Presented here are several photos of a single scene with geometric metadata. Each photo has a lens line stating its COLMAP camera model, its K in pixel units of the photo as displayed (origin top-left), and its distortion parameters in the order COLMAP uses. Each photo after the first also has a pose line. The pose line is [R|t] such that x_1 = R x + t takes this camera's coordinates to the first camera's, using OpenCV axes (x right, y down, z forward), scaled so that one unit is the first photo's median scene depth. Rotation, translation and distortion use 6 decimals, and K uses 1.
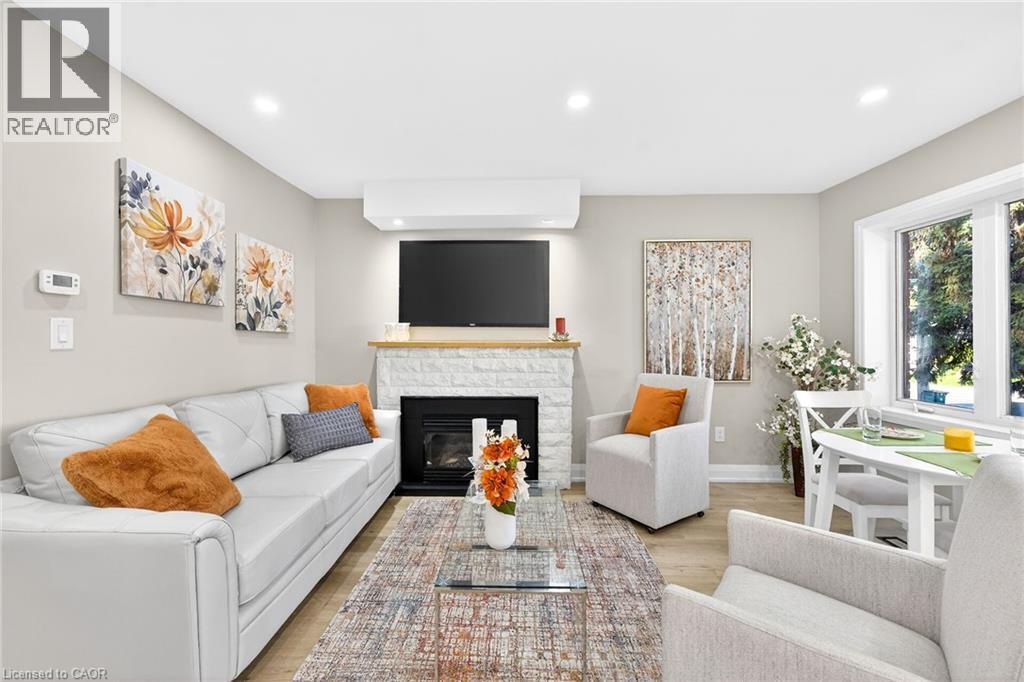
lens RADIAL K [[419.4, 0, 512.0], [0, 419.4, 341.0], [0, 0, 1]] dist [-0.000644, 0.000351]
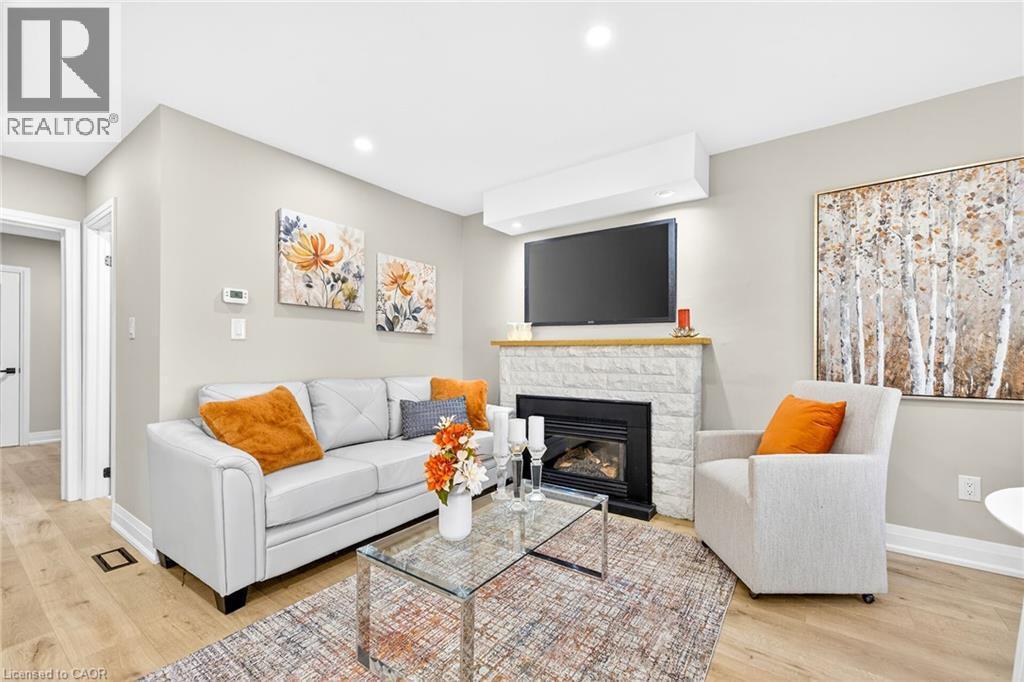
lens RADIAL K [[424.7, 0, 513.8], [0, 424.7, 353.1], [0, 0, 1]] dist [-0.003377, 0.005325]
pose [[0.831178, 0.001379, -0.556005, 0.306797], [-0.002912, 0.999994, -0.001873, 0.033877], [0.555999, 0.003176, 0.831177, 0.132430]]
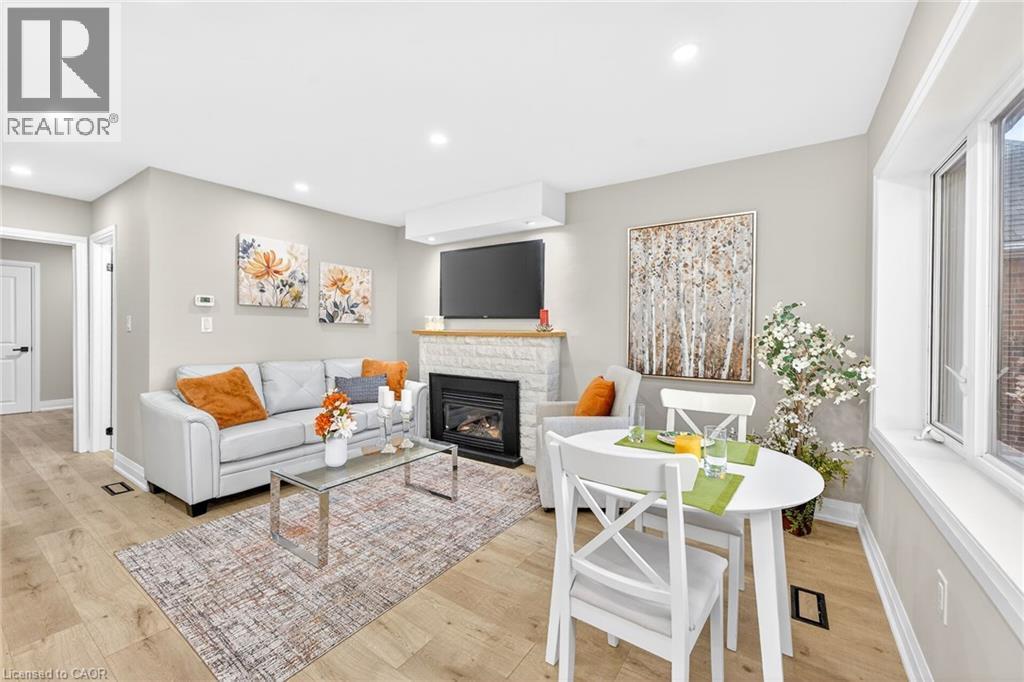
lens RADIAL K [[422.3, 0, 502.0], [0, 422.3, 333.4], [0, 0, 1]] dist [-0.001153, 0.005841]
pose [[0.830272, 0.013143, -0.557204, 0.649405], [-0.009674, 0.999911, 0.009169, -0.004476], [0.557275, -0.002223, 0.830325, 0.033597]]
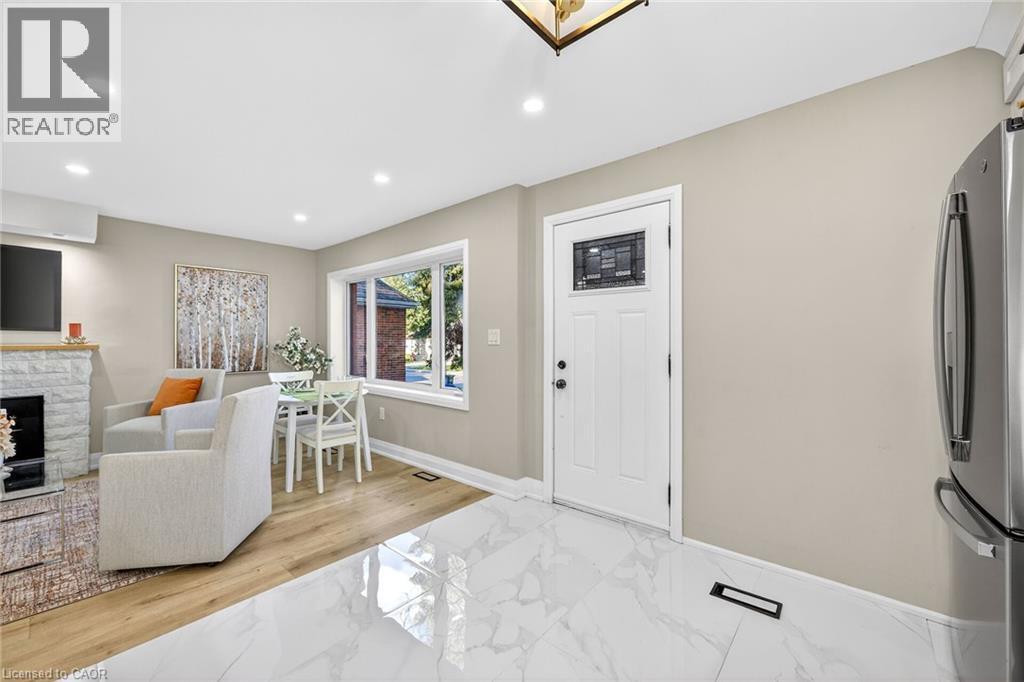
lens RADIAL K [[409.3, 0, 516.1], [0, 409.3, 341.2], [0, 0, 1]] dist [-0.001190, 0.005073]
pose [[0.638984, 0.001149, 0.769219, 0.022834], [-0.001552, 0.999999, -0.000205, -0.009122], [-0.769218, -0.001063, 0.638985, -0.610311]]
